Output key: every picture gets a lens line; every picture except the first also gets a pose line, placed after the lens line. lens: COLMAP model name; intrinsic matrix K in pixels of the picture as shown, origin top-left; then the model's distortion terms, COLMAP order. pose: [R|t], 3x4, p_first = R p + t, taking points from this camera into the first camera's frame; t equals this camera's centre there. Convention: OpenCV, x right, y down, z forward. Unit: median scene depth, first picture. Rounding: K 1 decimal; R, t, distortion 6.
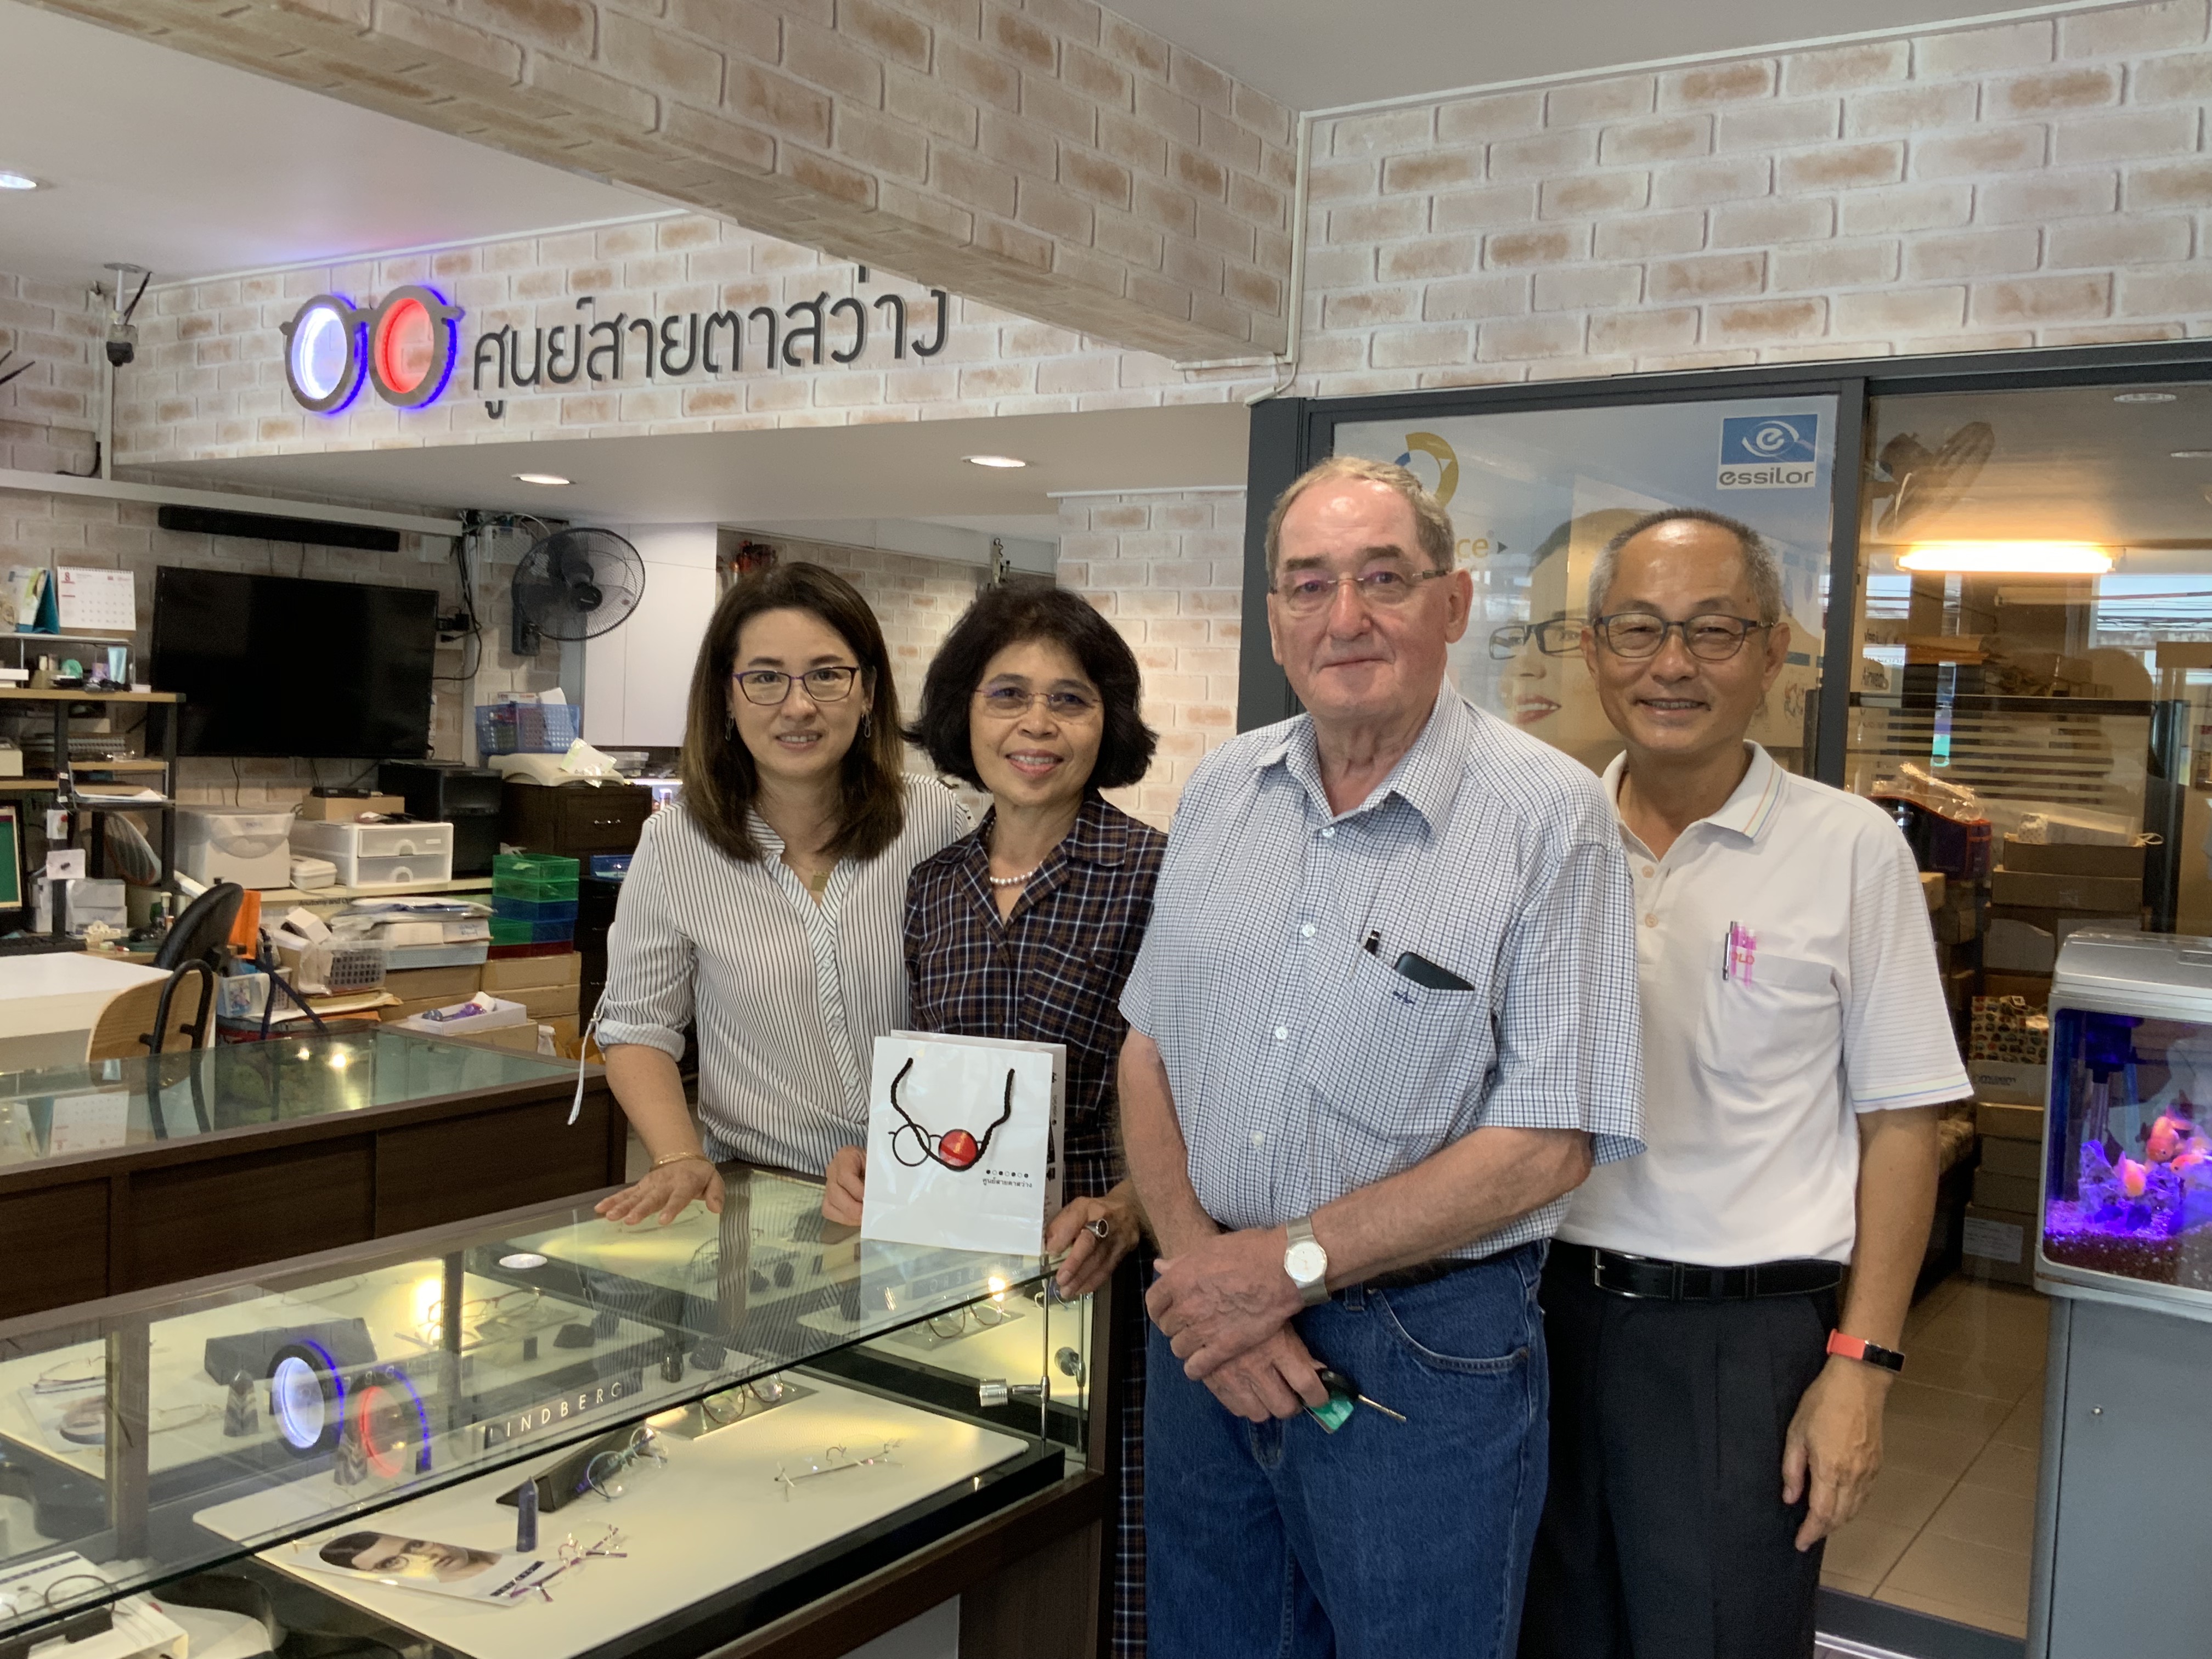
lens RADIAL K [[2022.4, 0, 1093.0], [0, 2022.4, 830.5], [0, 0, 1]] dist [0.177609, -0.454113]
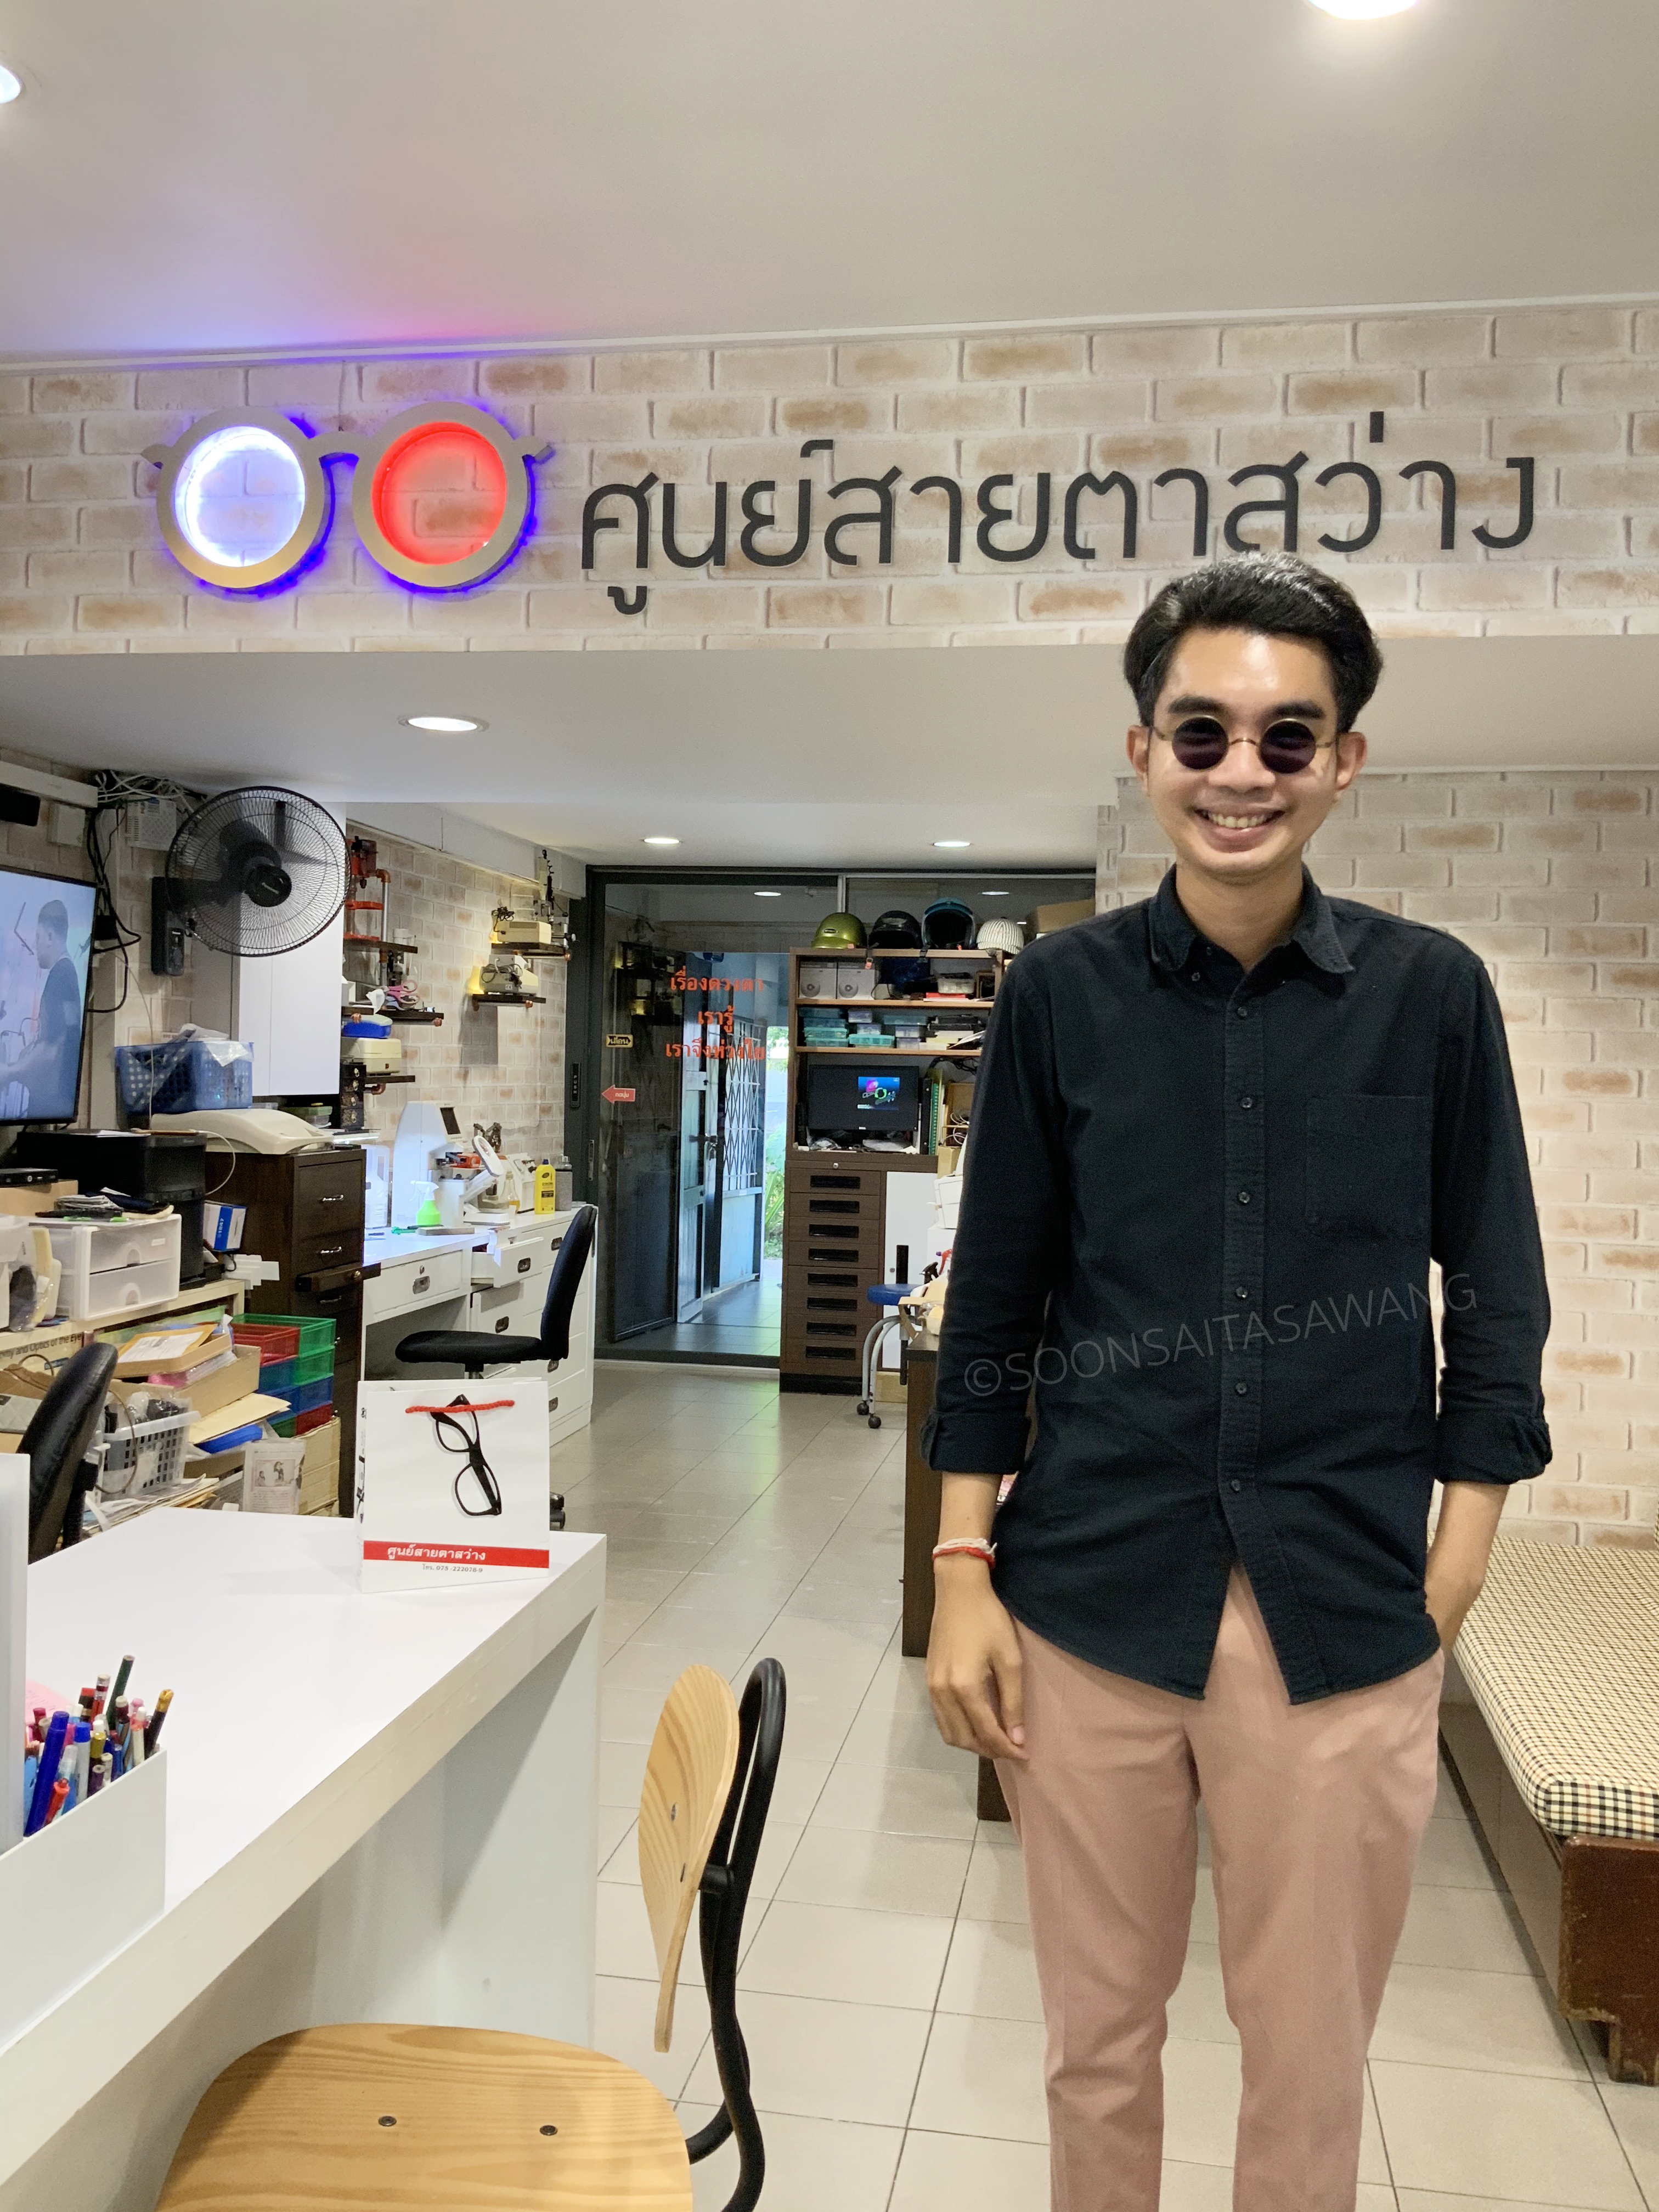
lens RADIAL K [[1830.1, 0, 834.8], [0, 1830.1, 1097.7], [0, 0, 1]] dist [0.139263, -0.311364]
pose [[0.906800, -0.024718, 0.420836, -0.508792], [0.036468, 0.999137, -0.019895, -0.029947], [-0.419981, 0.033388, 0.906918, 0.450393]]
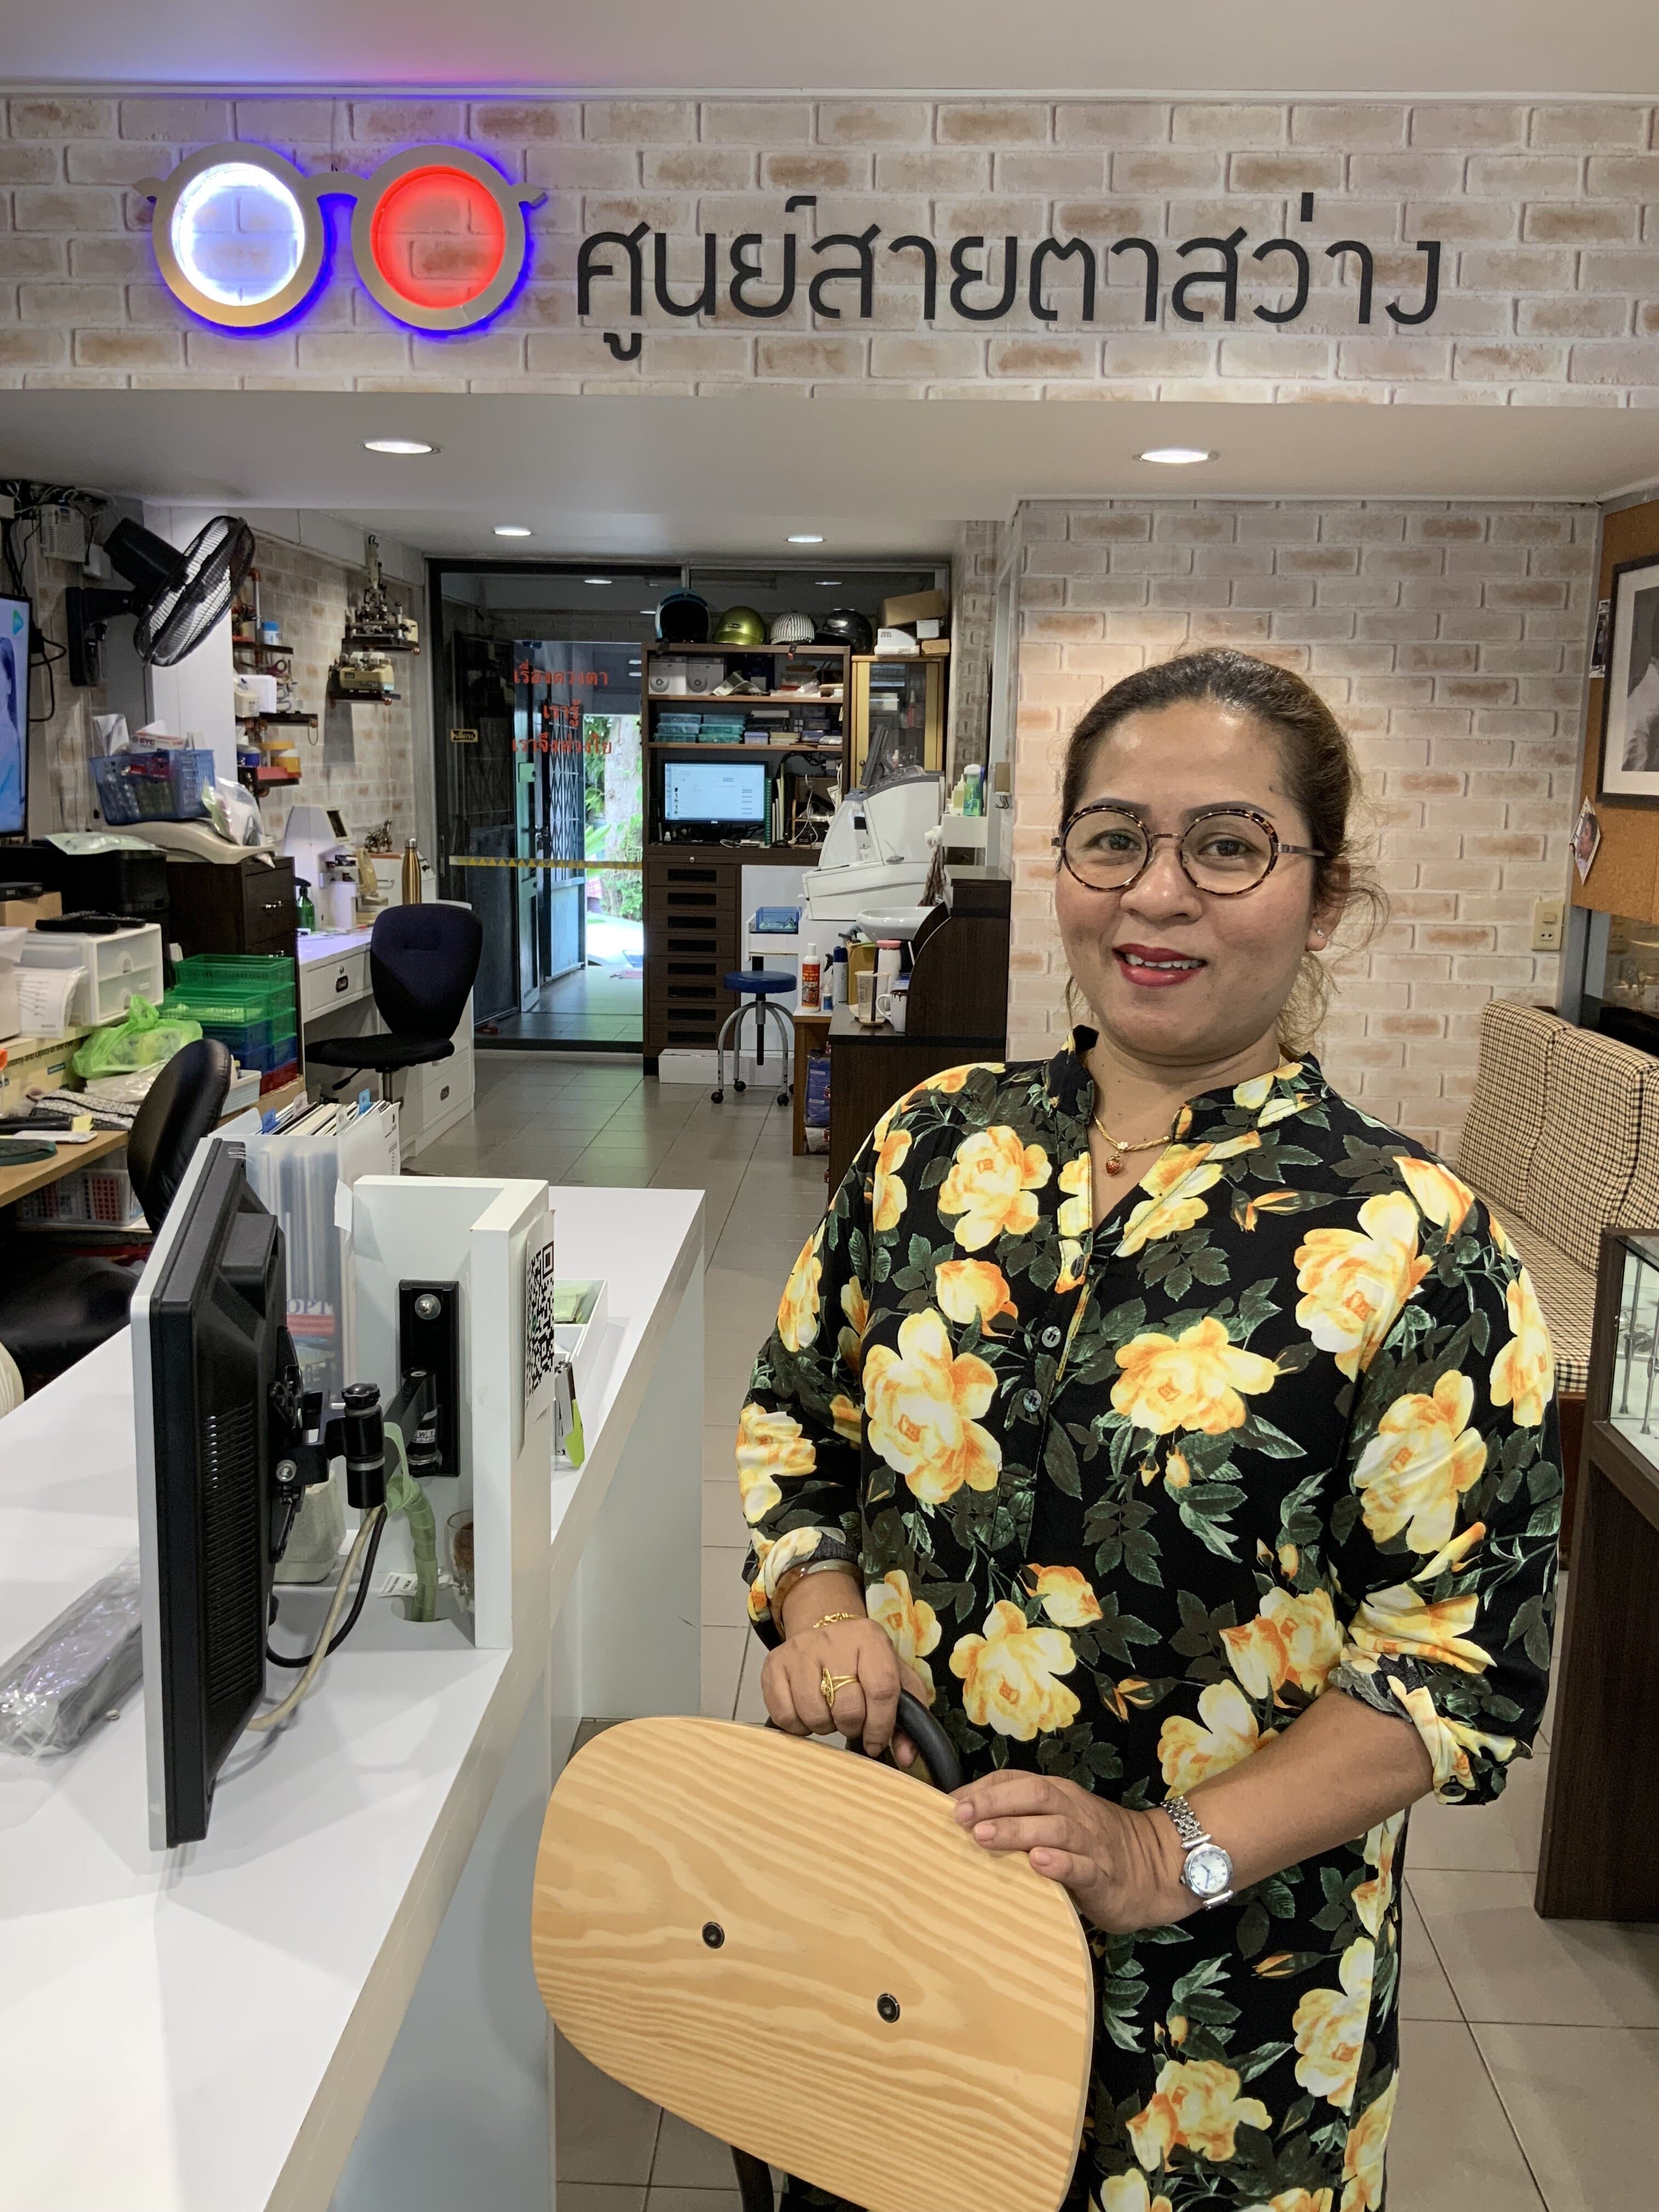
lens RADIAL K [[1839.6, 0, 835.3], [0, 1839.6, 1094.9], [0, 0, 1]] dist [0.116238, -0.249604]
pose [[0.843659, -0.124760, 0.522182, -0.626762], [0.048549, 0.986369, 0.157226, -0.048304], [-0.534680, -0.107294, 0.838216, 0.405390]]
